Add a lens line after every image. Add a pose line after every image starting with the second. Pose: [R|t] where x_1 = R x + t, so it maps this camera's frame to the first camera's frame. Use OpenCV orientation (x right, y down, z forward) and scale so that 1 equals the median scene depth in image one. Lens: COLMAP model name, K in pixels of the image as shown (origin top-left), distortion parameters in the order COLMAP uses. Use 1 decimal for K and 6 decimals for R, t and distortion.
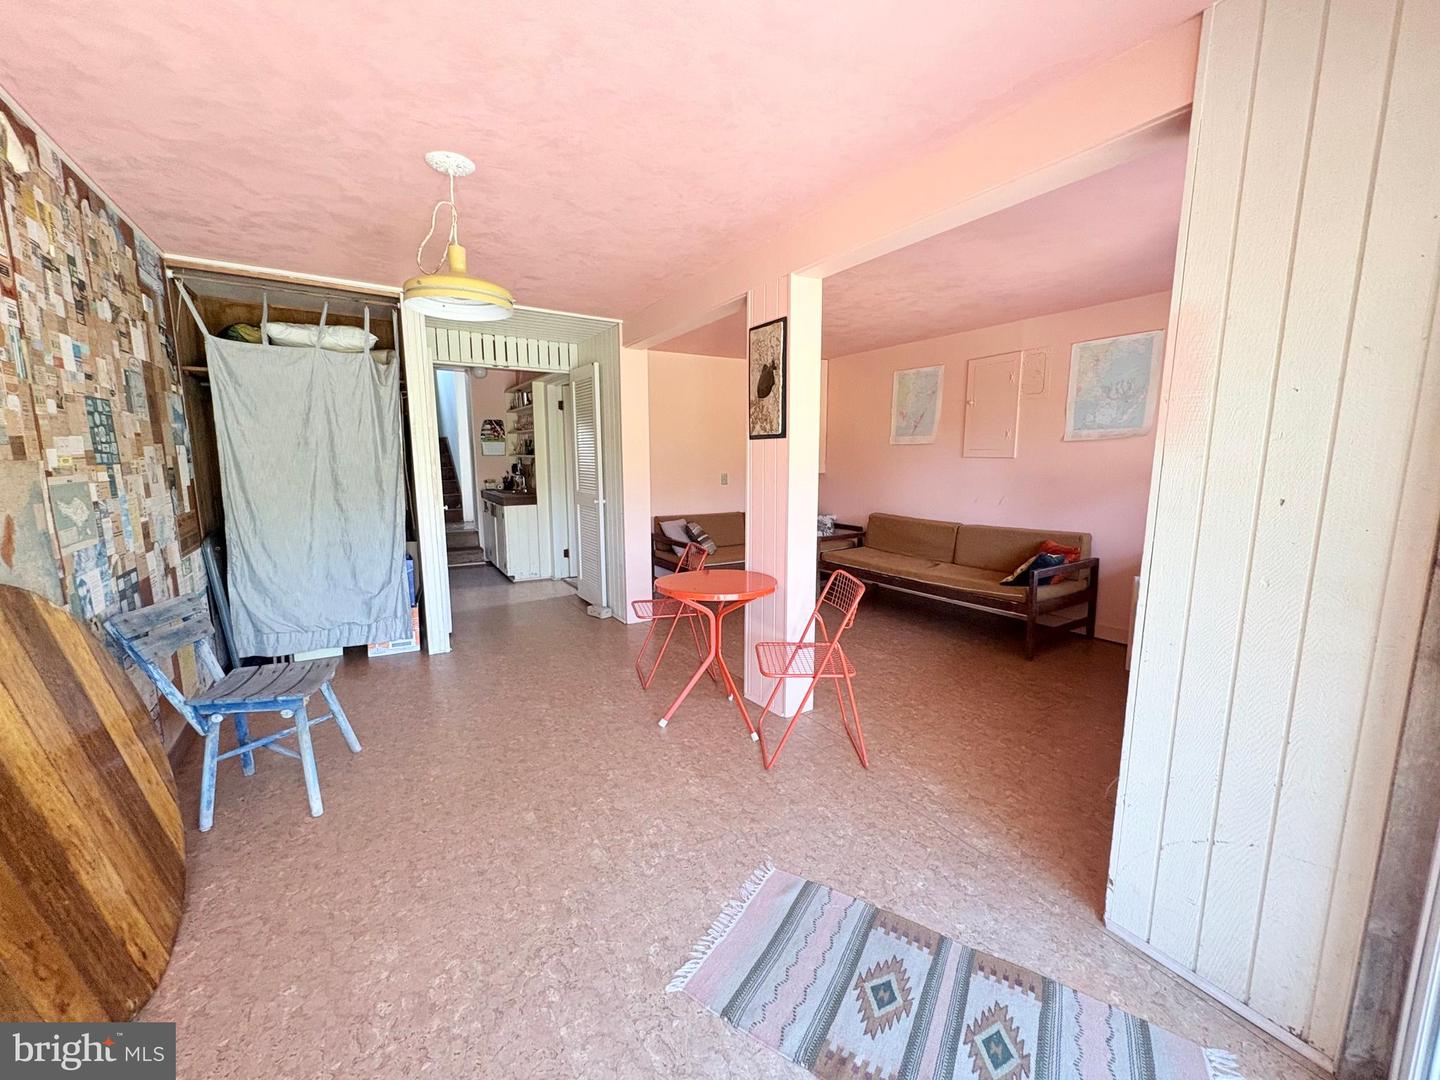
lens RADIAL K [[574.5, 0, 718.4], [0, 574.5, 540.0], [0, 0, 1]] dist [0.003151, 0.000408]
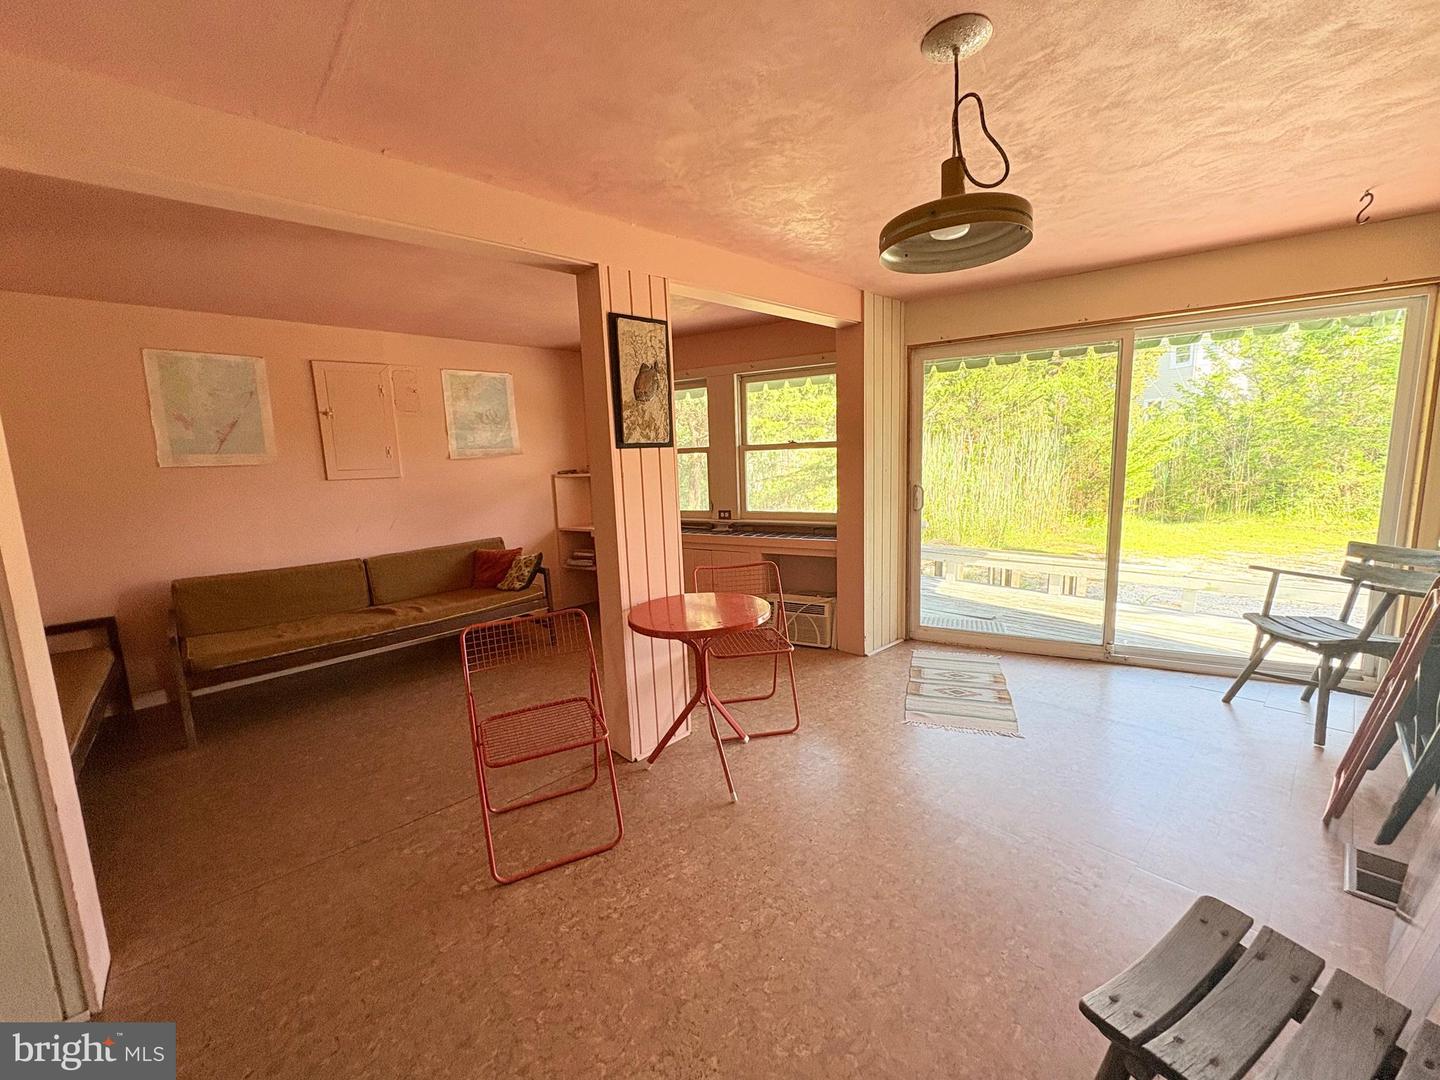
lens RADIAL K [[574.5, 0, 716.4], [0, 574.5, 541.4], [0, 0, 1]] dist [0.003151, 0.000408]
pose [[-0.186827, -0.132998, 0.973348, -0.577063], [0.184880, 0.968330, 0.167798, -0.116381], [-0.964839, 0.211302, -0.156322, 0.750934]]
